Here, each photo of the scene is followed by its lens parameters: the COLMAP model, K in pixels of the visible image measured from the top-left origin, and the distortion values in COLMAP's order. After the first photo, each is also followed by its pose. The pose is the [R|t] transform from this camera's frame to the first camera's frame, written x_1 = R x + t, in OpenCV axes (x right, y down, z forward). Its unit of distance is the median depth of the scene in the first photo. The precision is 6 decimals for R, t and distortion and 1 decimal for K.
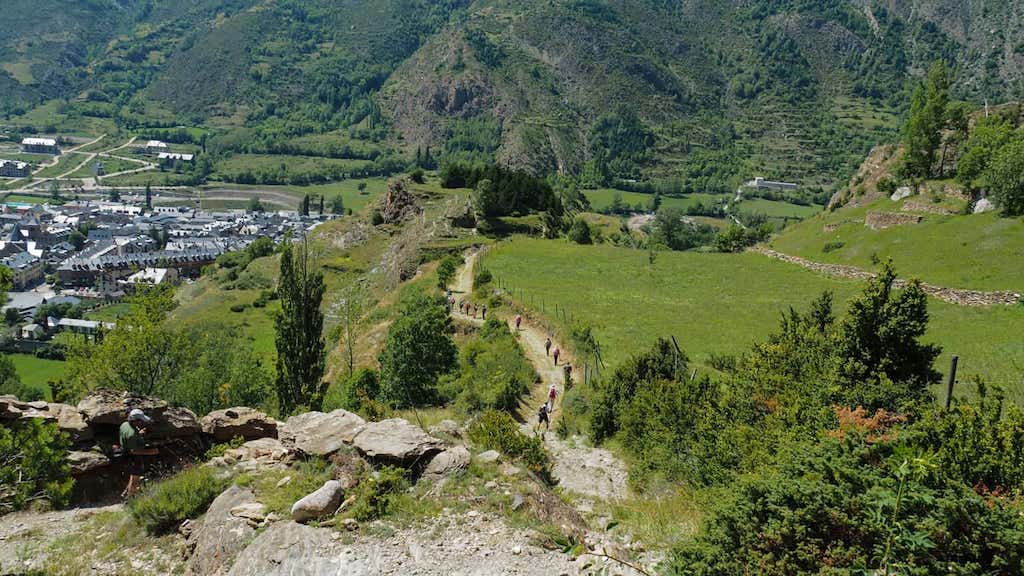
lens RADIAL K [[755.4, 0, 513.2], [0, 755.4, 292.9], [0, 0, 1]] dist [-0.013799, -0.000341]
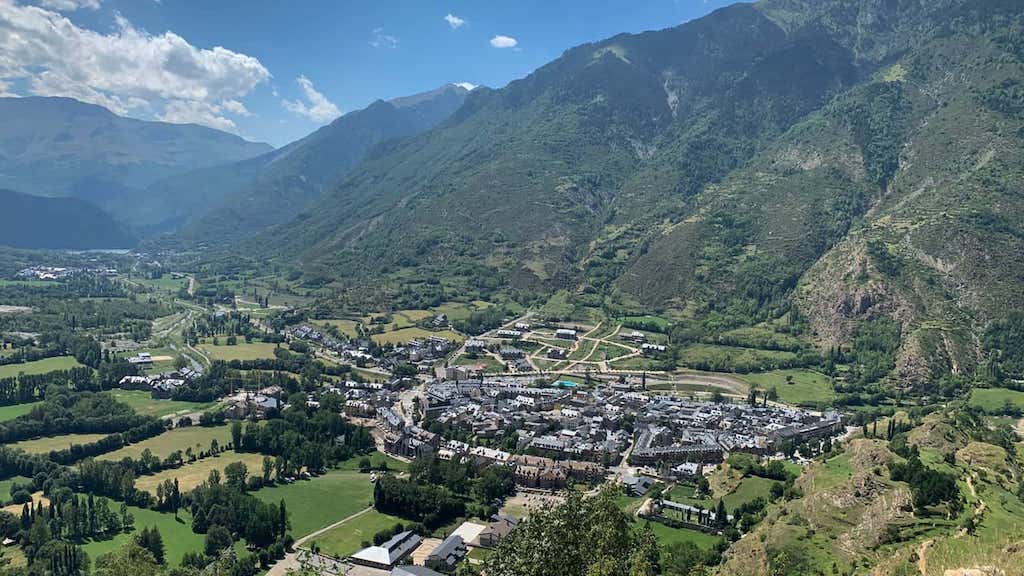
lens RADIAL K [[755.4, 0, 516.0], [0, 755.4, 279.8], [0, 0, 1]] dist [-0.013799, -0.000341]
pose [[0.894919, 0.003709, -0.446214, -0.028886], [-0.059830, 0.991934, -0.111749, -0.116253], [0.442200, 0.126704, 0.887922, -0.394076]]
